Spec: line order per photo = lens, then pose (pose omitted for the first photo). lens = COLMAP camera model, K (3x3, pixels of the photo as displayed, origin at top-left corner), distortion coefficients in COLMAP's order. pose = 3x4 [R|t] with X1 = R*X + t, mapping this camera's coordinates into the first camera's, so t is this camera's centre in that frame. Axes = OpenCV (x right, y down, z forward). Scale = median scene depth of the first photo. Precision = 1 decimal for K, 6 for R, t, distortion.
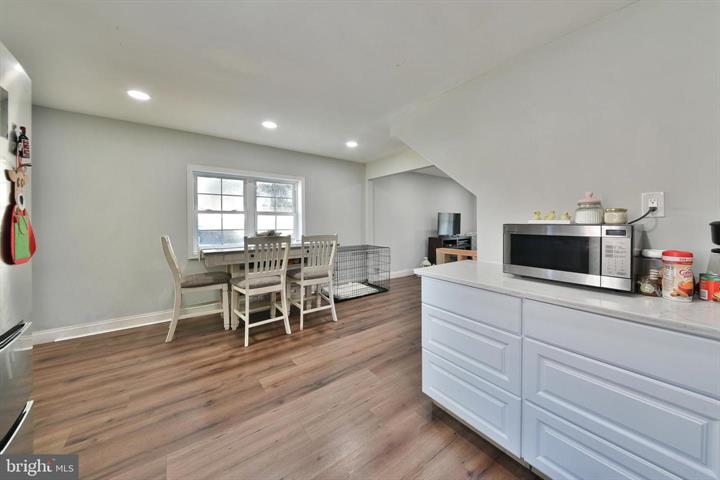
lens RADIAL K [[255.0, 0, 359.6], [0, 255.0, 224.3], [0, 0, 1]] dist [0.001009, -0.000080]
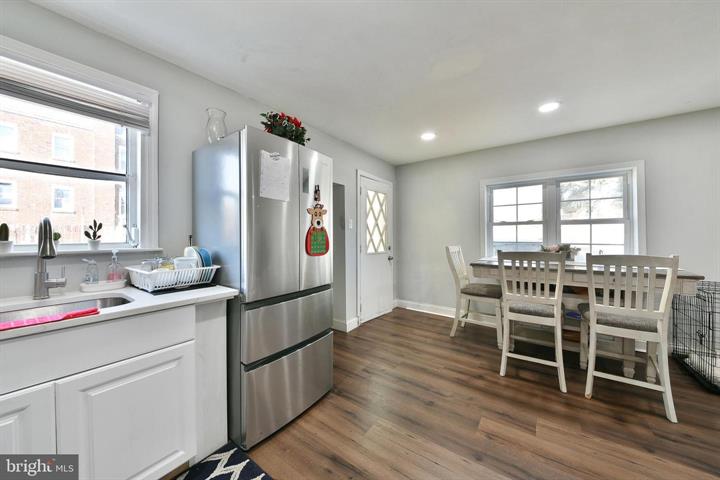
lens RADIAL K [[248.0, 0, 368.7], [0, 248.0, 234.6], [0, 0, 1]] dist [0.000927, -0.003664]
pose [[0.324635, -0.001694, -0.945838, 0.199188], [-0.003618, 0.999989, -0.003032, -0.001161], [0.945832, 0.004407, 0.324626, 0.267524]]
